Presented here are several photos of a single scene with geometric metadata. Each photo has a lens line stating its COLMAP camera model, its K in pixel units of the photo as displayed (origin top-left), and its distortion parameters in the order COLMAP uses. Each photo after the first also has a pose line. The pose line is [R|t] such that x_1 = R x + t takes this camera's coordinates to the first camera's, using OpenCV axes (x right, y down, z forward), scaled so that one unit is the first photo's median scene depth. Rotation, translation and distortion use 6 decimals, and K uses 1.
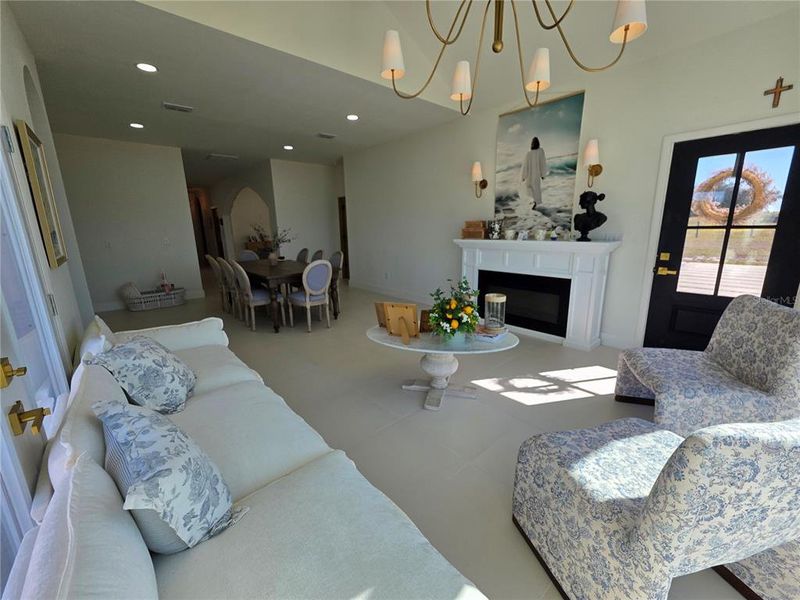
lens RADIAL K [[323.3, 0, 400.0], [0, 323.3, 300.0], [0, 0, 1]] dist [-0.000901, 0.000089]
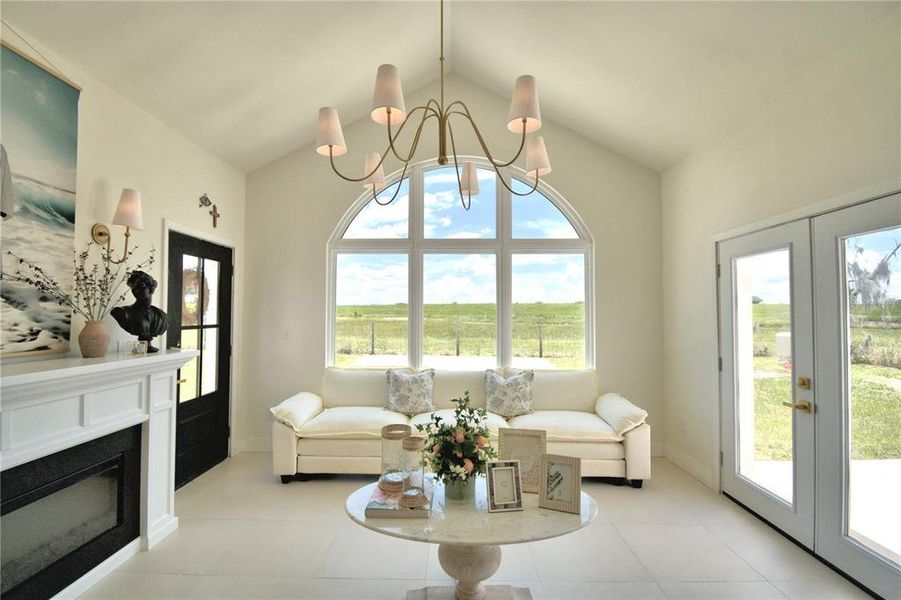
lens RADIAL K [[410.0, 0, 443.4], [0, 410.0, 300.8], [0, 0, 1]] dist [0.026947, -0.027698]
pose [[-0.734277, 0.032146, 0.678089, -0.302669], [0.153959, 0.980736, 0.120224, -0.250281], [-0.661161, 0.192676, -0.725080, 1.031981]]
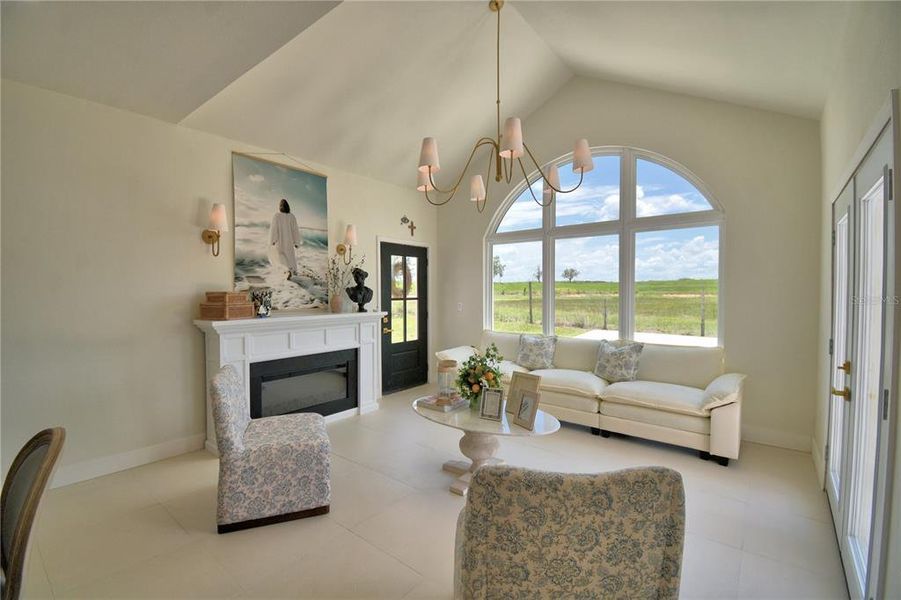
lens RADIAL K [[393.7, 0, 448.7], [0, 393.7, 301.2], [0, 0, 1]] dist [0.025953, -0.029487]
pose [[-0.171924, -0.013353, 0.985020, -0.713553], [0.217490, 0.974720, 0.051174, -0.195522], [-0.960802, 0.223030, -0.164673, 0.813609]]
